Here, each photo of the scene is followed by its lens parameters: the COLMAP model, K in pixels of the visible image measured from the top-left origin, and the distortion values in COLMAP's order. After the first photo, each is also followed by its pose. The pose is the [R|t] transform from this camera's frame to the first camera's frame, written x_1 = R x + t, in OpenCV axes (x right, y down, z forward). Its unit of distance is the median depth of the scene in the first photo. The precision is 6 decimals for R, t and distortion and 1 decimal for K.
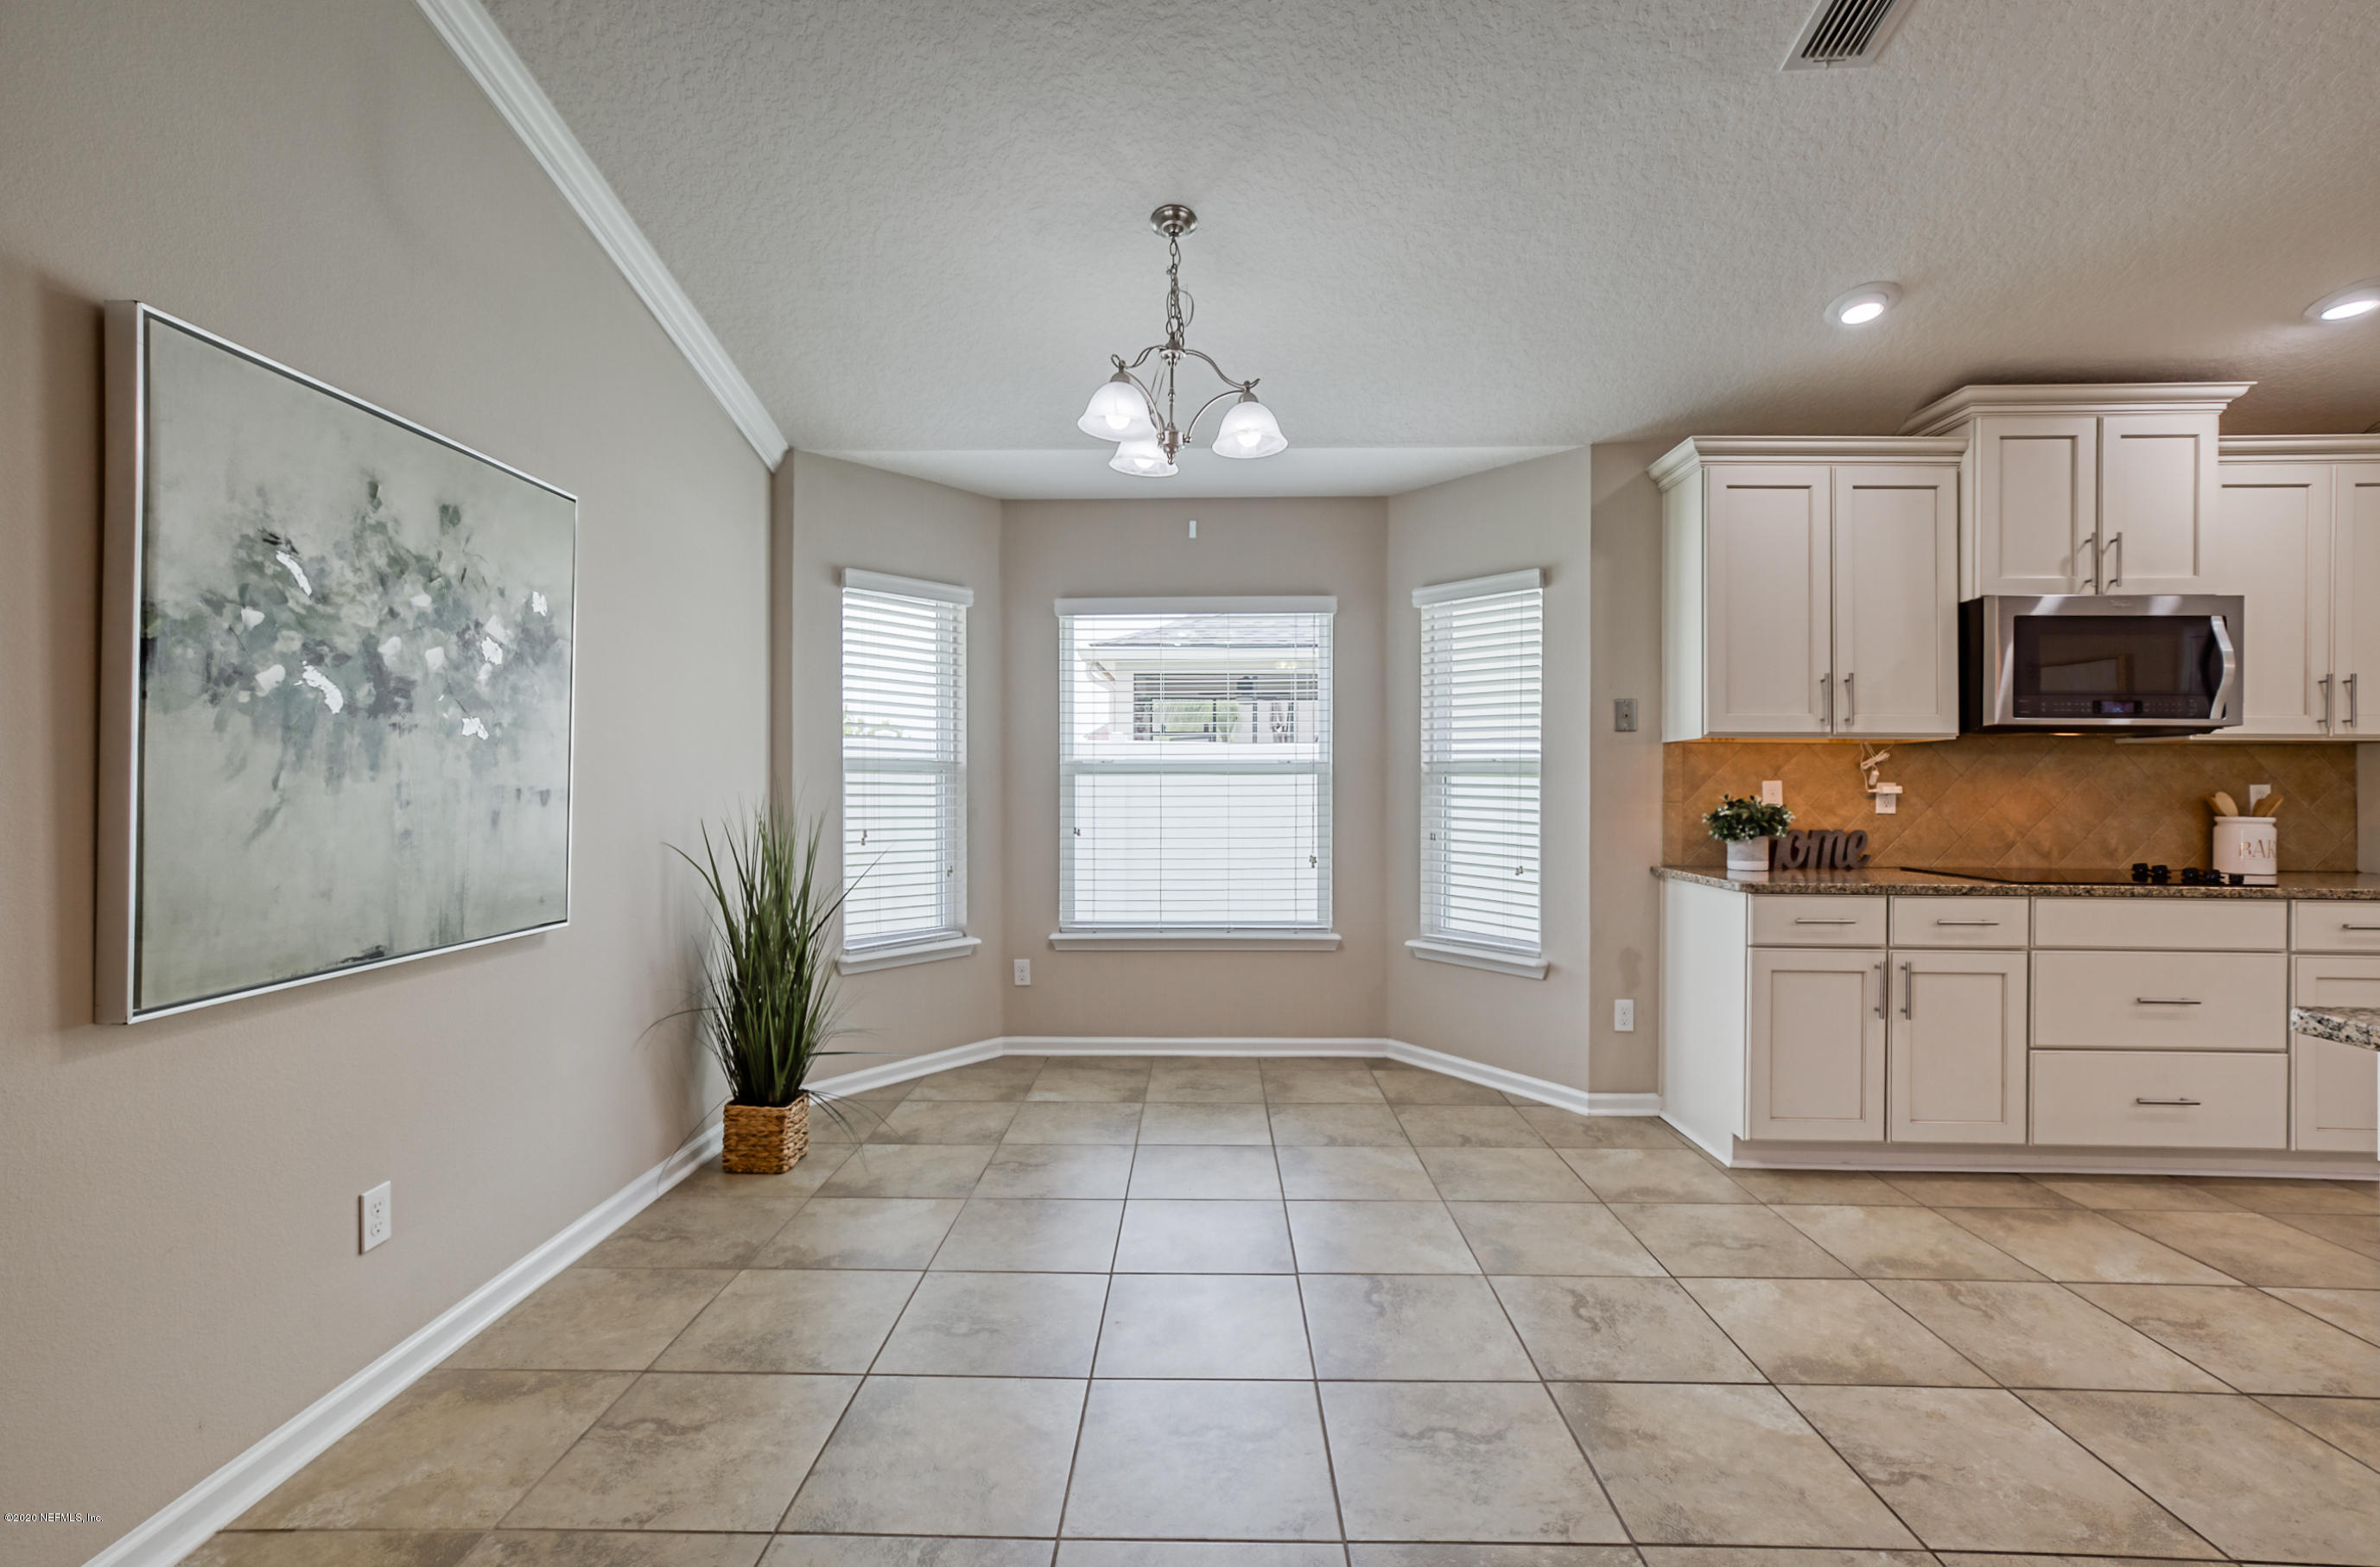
lens RADIAL K [[1071.0, 0, 1186.5], [0, 1071.0, 782.6], [0, 0, 1]] dist [-0.000262, 0.003810]
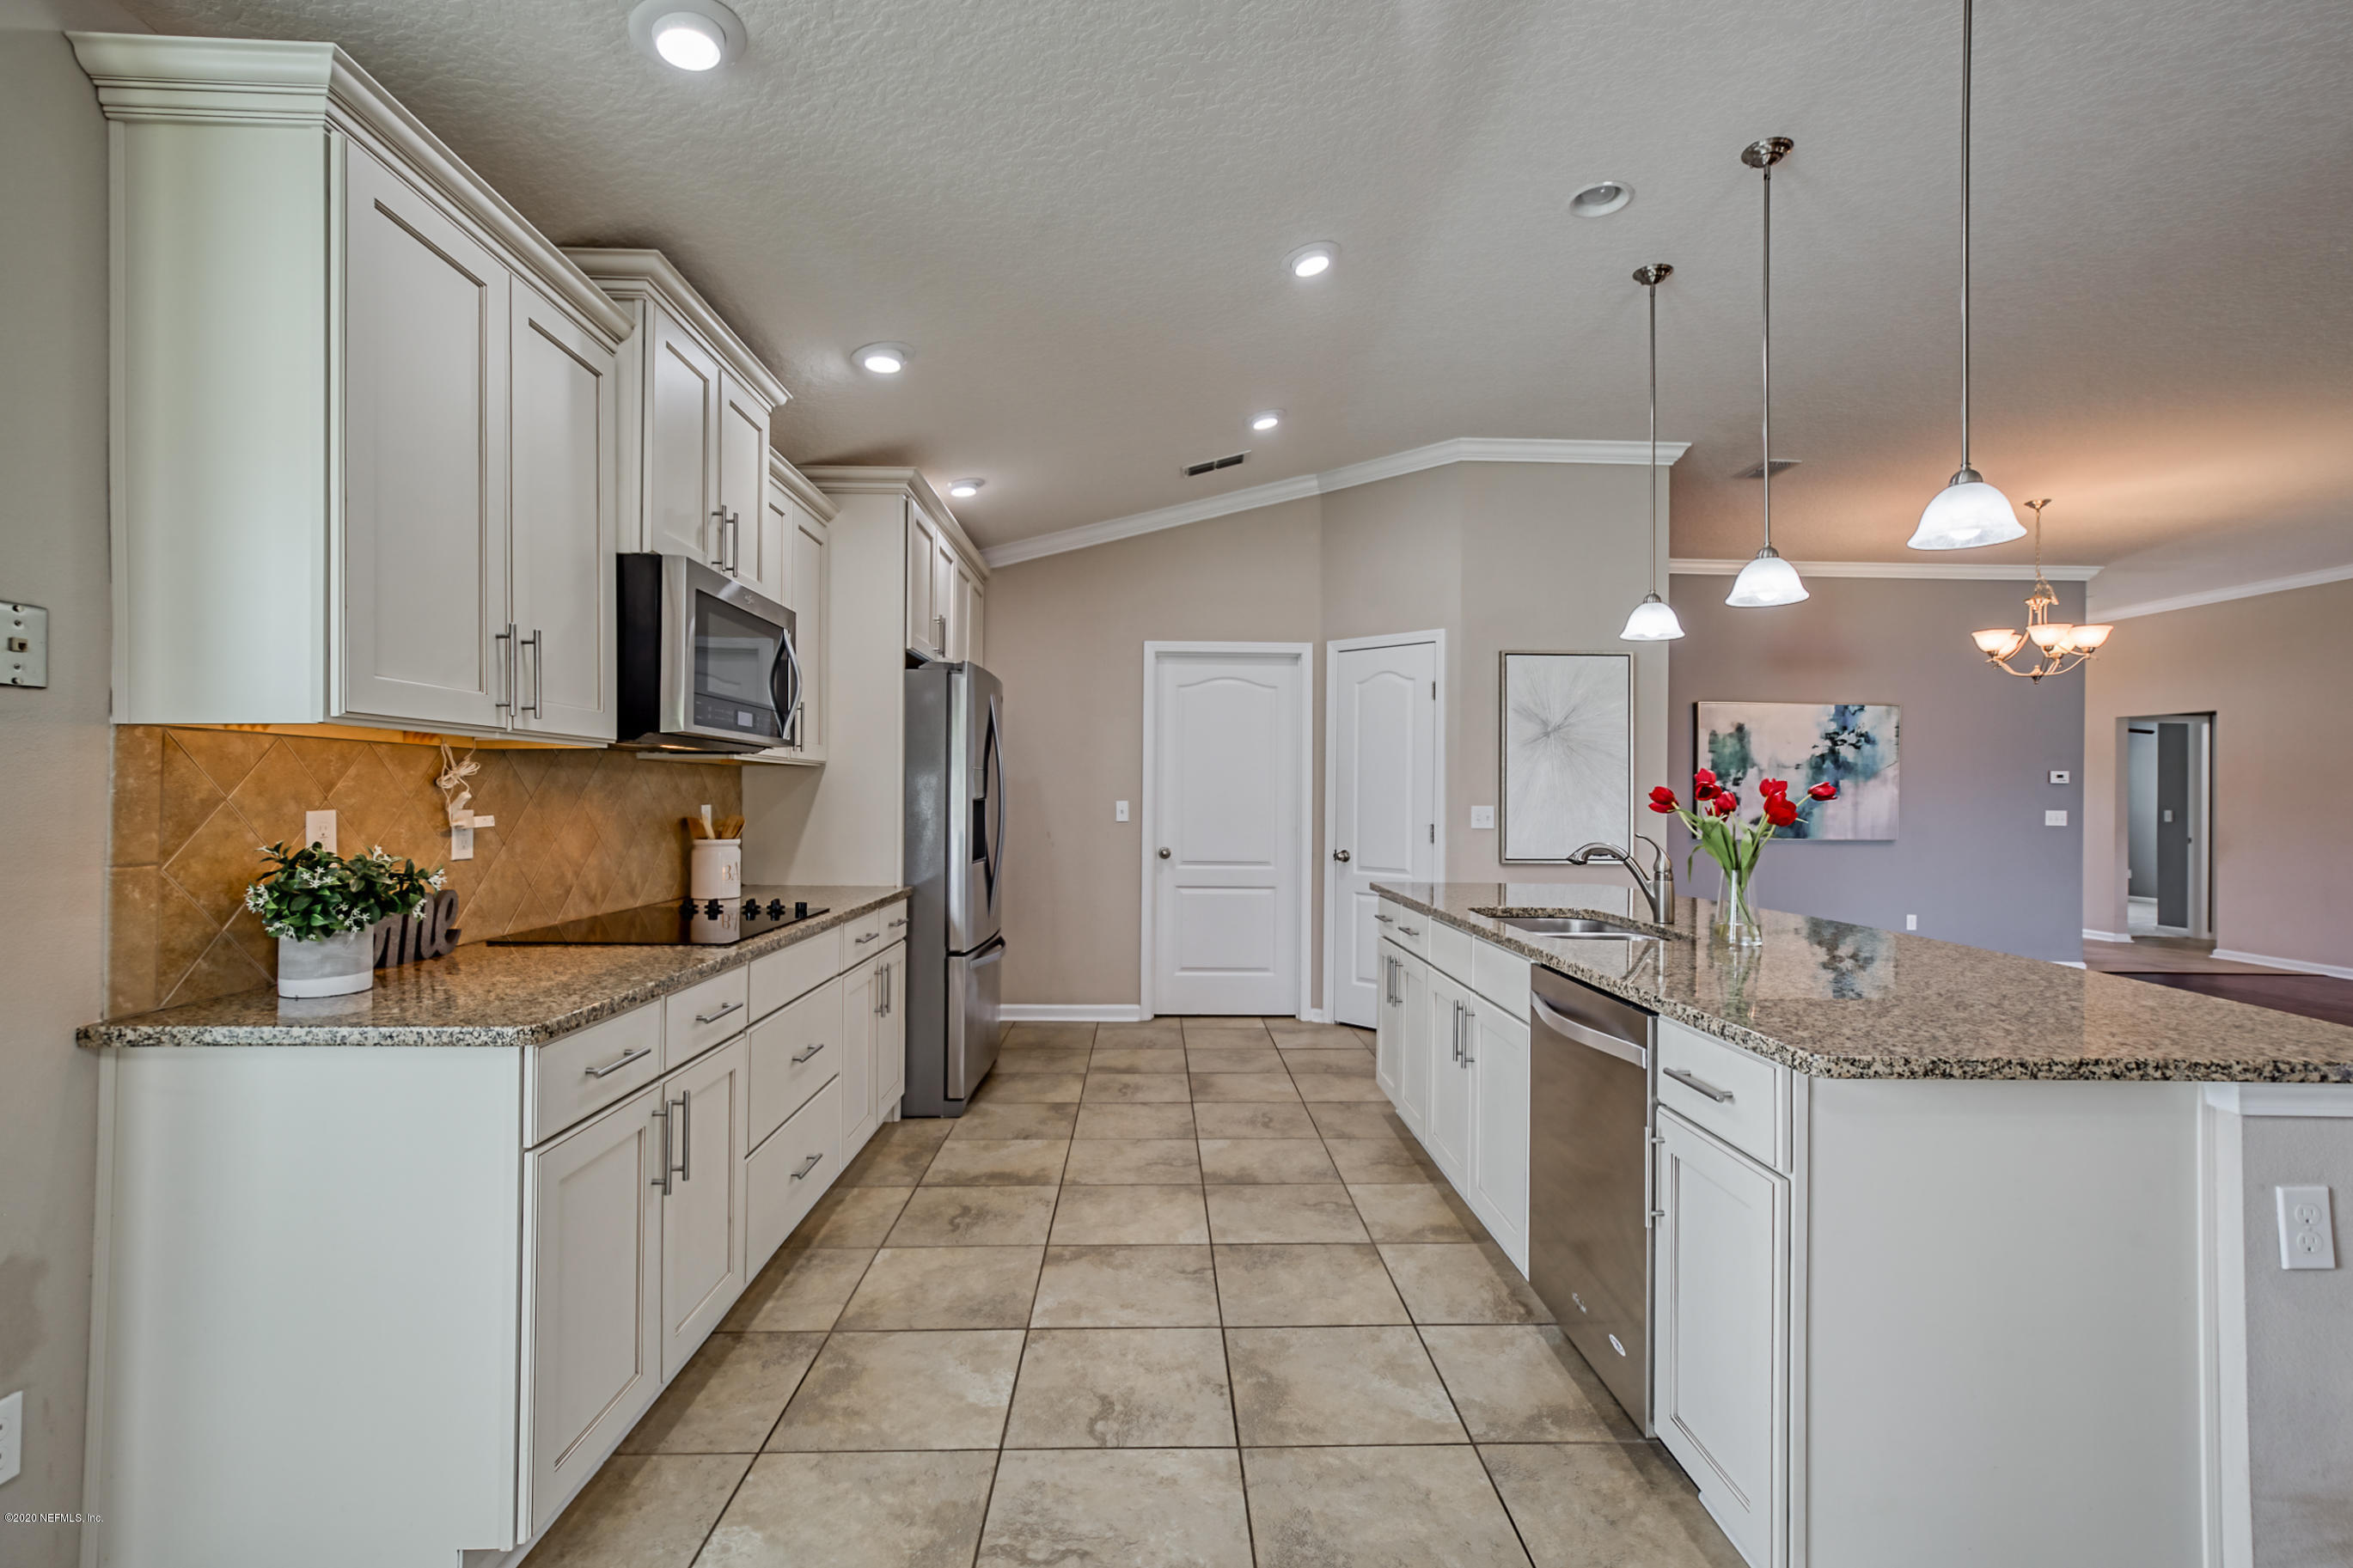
lens RADIAL K [[1058.7, 0, 1181.6], [0, 1058.7, 783.6], [0, 0, 1]] dist [-0.000262, 0.003810]
pose [[-0.051150, 0.004853, 0.998679, 0.013314], [-0.008889, 0.999946, -0.005314, -0.016498], [-0.998651, -0.009149, -0.051104, 0.642332]]
